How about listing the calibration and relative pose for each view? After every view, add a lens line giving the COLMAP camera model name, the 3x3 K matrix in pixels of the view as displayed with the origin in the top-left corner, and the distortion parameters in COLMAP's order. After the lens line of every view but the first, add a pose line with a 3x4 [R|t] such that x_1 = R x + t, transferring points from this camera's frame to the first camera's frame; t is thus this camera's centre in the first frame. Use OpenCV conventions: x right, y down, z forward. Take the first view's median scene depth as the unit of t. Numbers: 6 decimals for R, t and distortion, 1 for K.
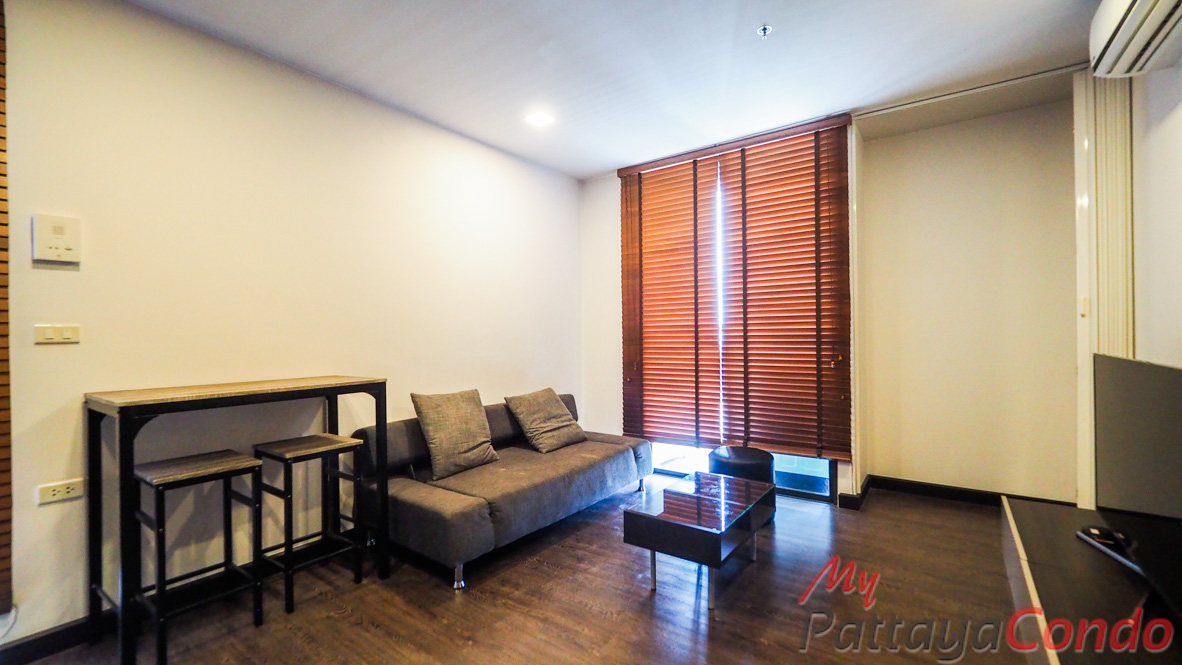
lens RADIAL K [[500.8, 0, 576.8], [0, 500.8, 329.0], [0, 0, 1]] dist [0.016919, -0.010935]
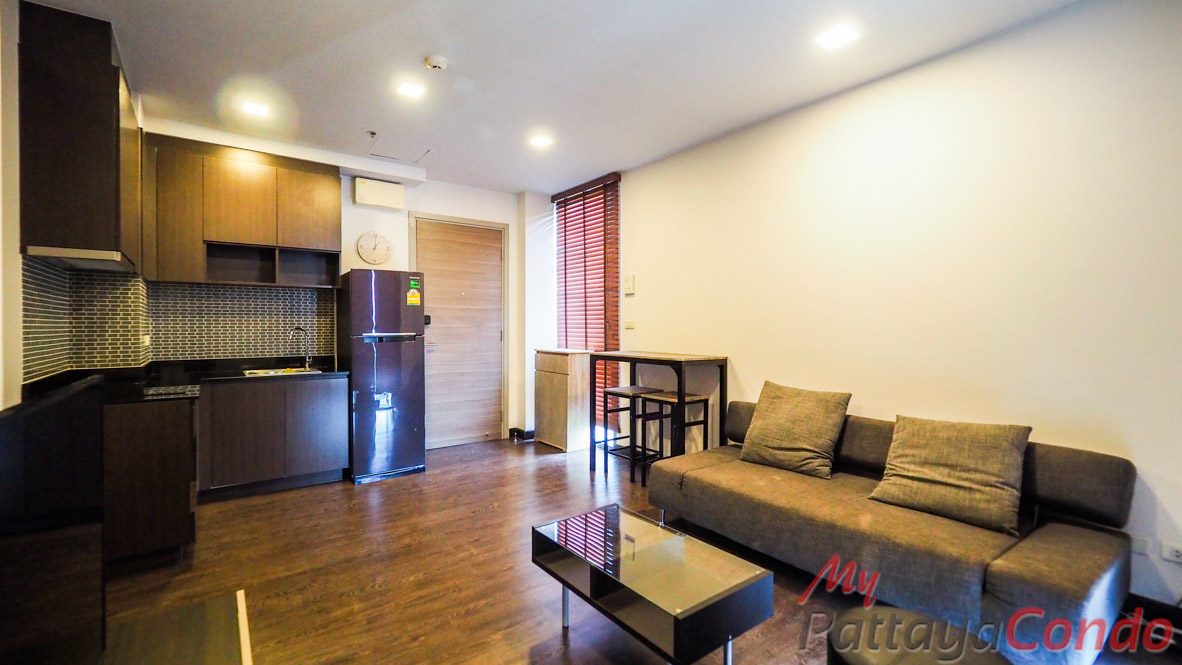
lens RADIAL K [[500.8, 0, 576.8], [0, 500.8, 329.0], [0, 0, 1]] dist [0.016919, -0.010935]
pose [[-0.290506, 0.015460, -0.956748, 0.647319], [0.011110, 0.999857, 0.012784, -0.001290], [0.956809, -0.006916, -0.290637, 0.732983]]
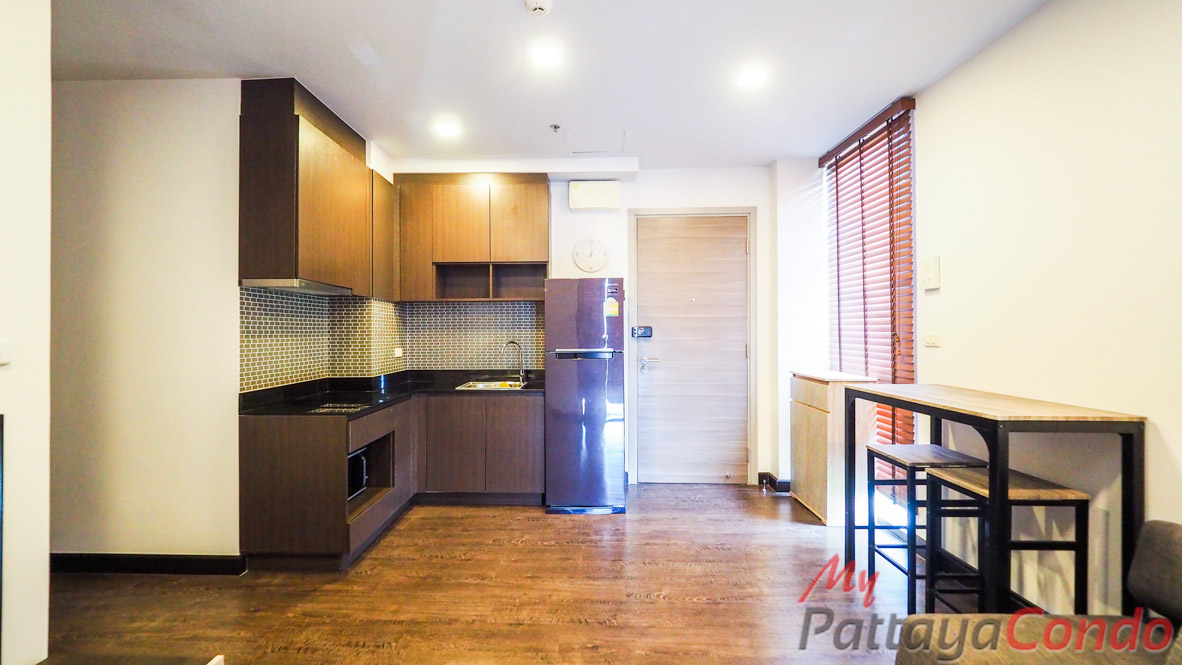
lens RADIAL K [[500.8, 0, 576.8], [0, 500.8, 329.0], [0, 0, 1]] dist [0.016919, -0.010935]
pose [[-0.816740, 0.010868, -0.576904, 0.293922], [0.017045, 0.999841, -0.005296, -0.015886], [0.576754, -0.014159, -0.816795, 0.803864]]
